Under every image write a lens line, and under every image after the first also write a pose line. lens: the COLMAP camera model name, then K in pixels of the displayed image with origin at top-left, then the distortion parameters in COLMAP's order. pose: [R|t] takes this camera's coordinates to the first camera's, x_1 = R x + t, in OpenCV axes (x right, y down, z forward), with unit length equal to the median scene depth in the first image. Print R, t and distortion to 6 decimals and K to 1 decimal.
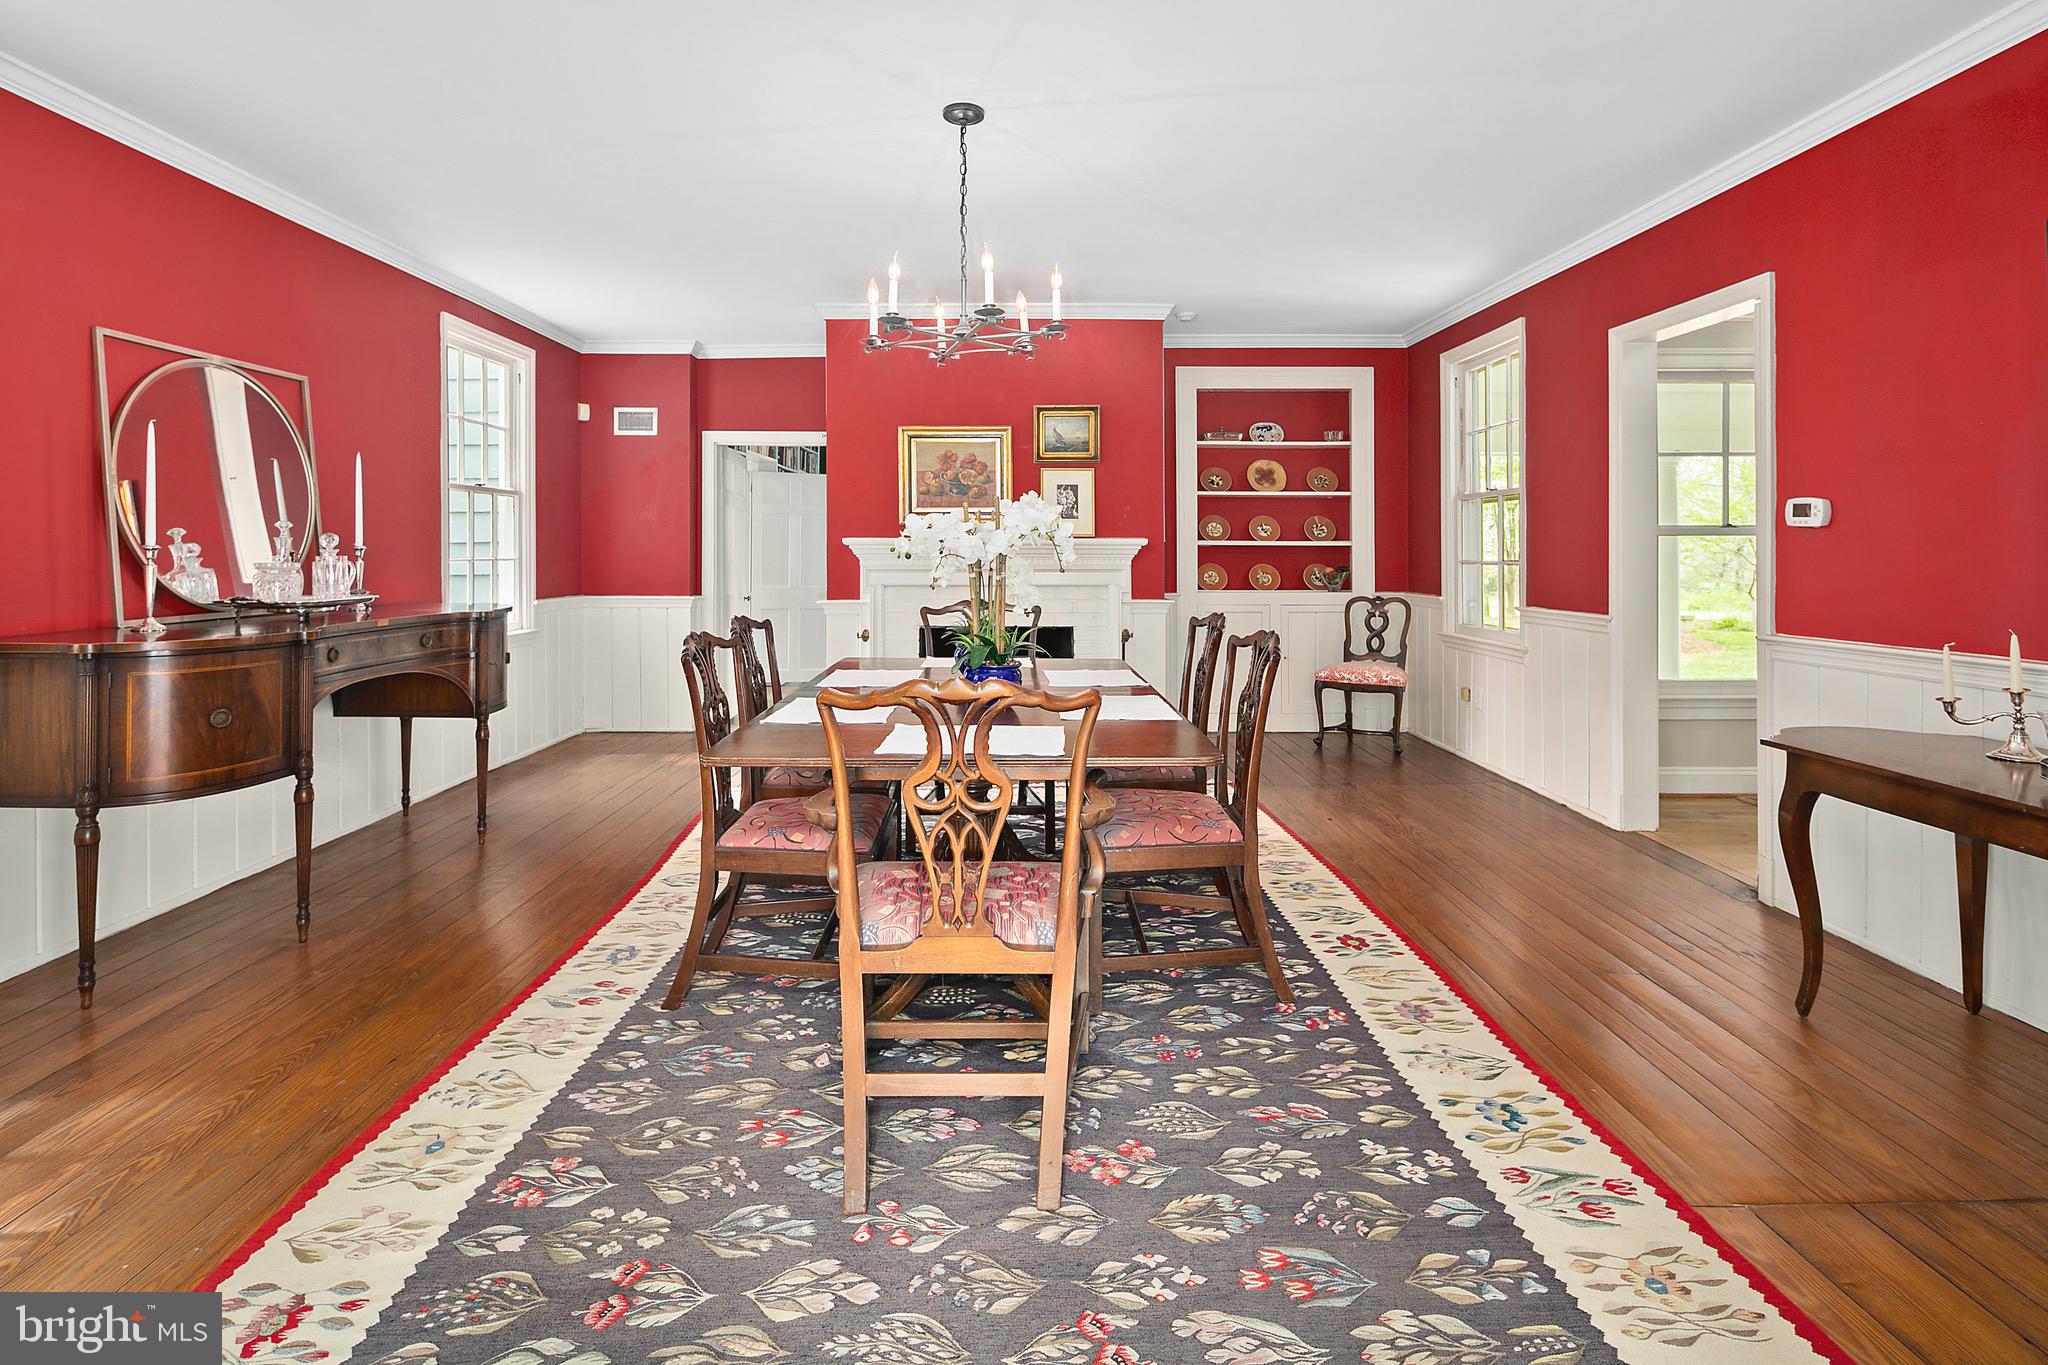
lens RADIAL K [[999.7, 0, 1021.1], [0, 999.7, 553.6], [0, 0, 1]] dist [-0.000202, -0.000346]
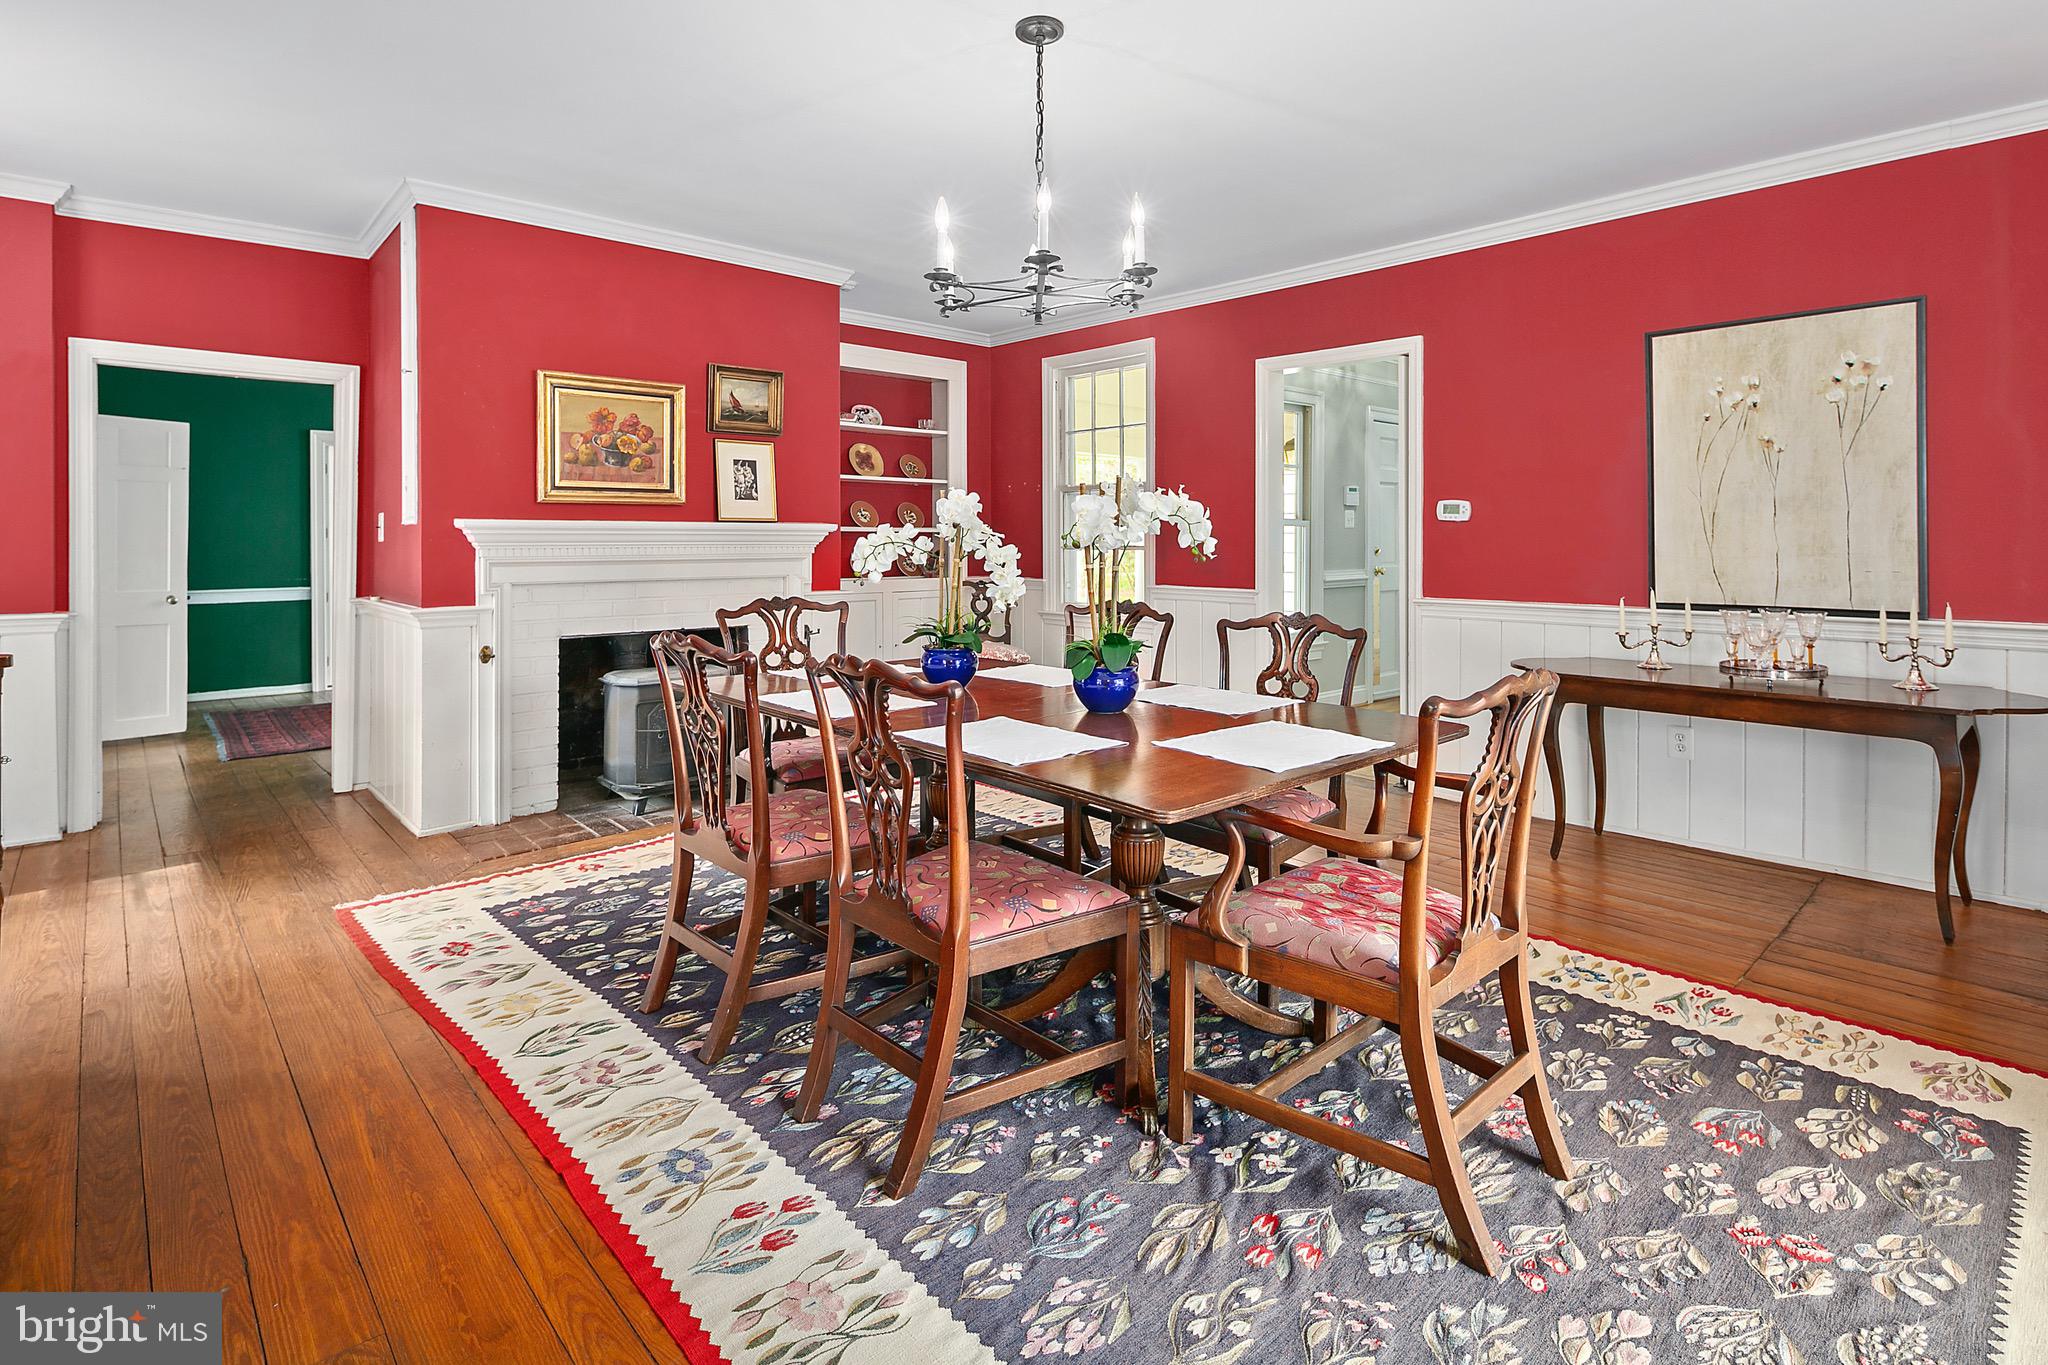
lens RADIAL K [[1012.4, 0, 1025.5], [0, 1012.4, 540.5], [0, 0, 1]] dist [0.000282, -0.000662]
pose [[0.744239, -0.002017, 0.667911, -0.355639], [0.001015, 0.999998, 0.001888, -0.001357], [-0.667913, -0.000728, 0.744239, 0.195216]]
